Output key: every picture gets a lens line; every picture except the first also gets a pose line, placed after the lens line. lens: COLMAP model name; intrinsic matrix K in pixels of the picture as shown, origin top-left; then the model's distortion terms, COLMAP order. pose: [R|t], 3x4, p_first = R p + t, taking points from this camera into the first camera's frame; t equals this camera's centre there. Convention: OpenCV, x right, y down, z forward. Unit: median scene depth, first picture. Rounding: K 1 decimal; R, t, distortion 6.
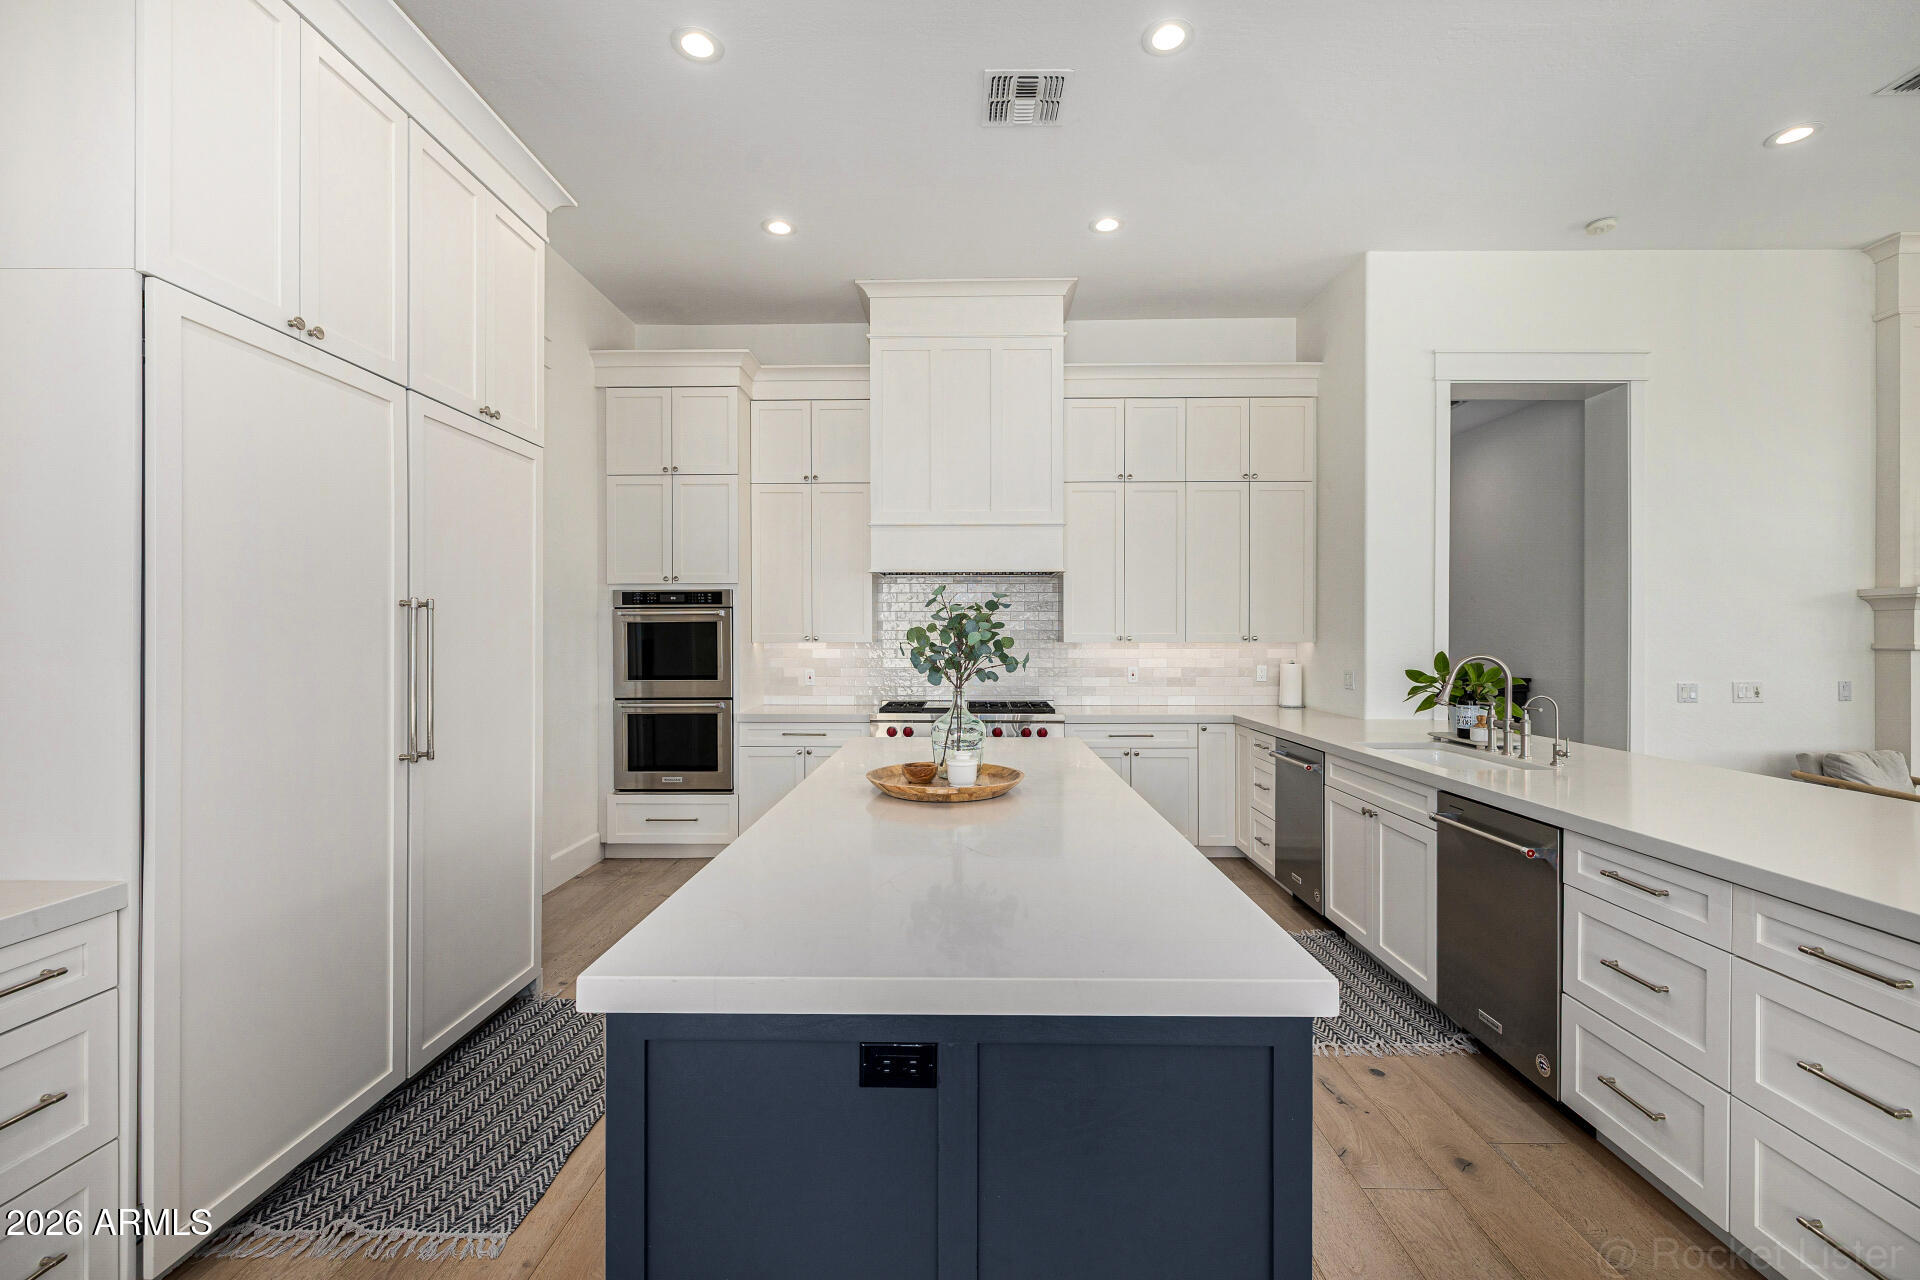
lens RADIAL K [[807.4, 0, 957.2], [0, 807.4, 634.4], [0, 0, 1]] dist [-0.001708, -0.000029]
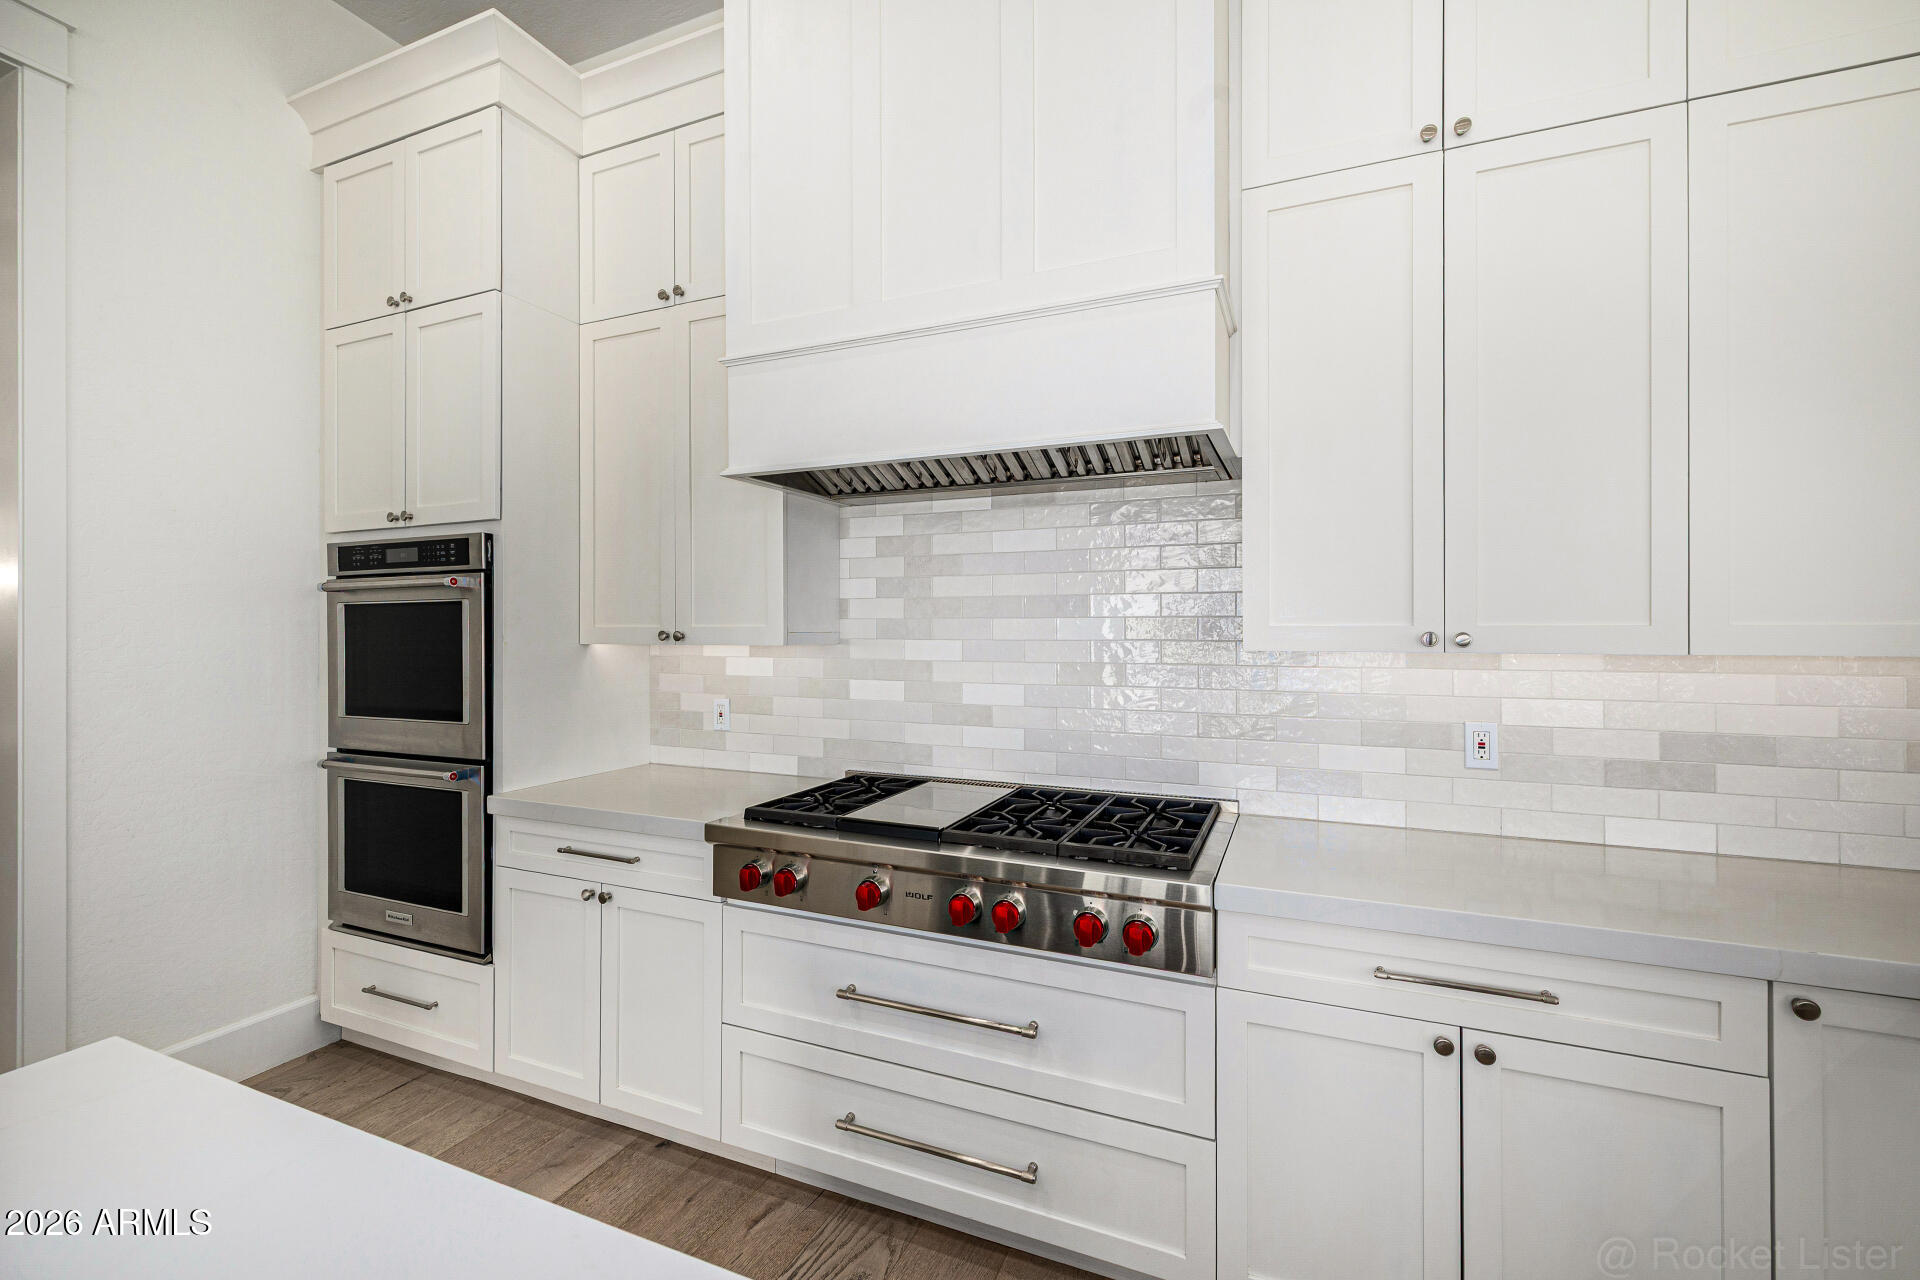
lens RADIAL K [[807.4, 0, 957.2], [0, 807.4, 634.4], [0, 0, 1]] dist [-0.001708, -0.000029]
pose [[0.925680, 0.001492, -0.378306, 0.156502], [0.000475, 0.999987, 0.005106, 0.001679], [0.378308, -0.004906, 0.925667, 0.665897]]
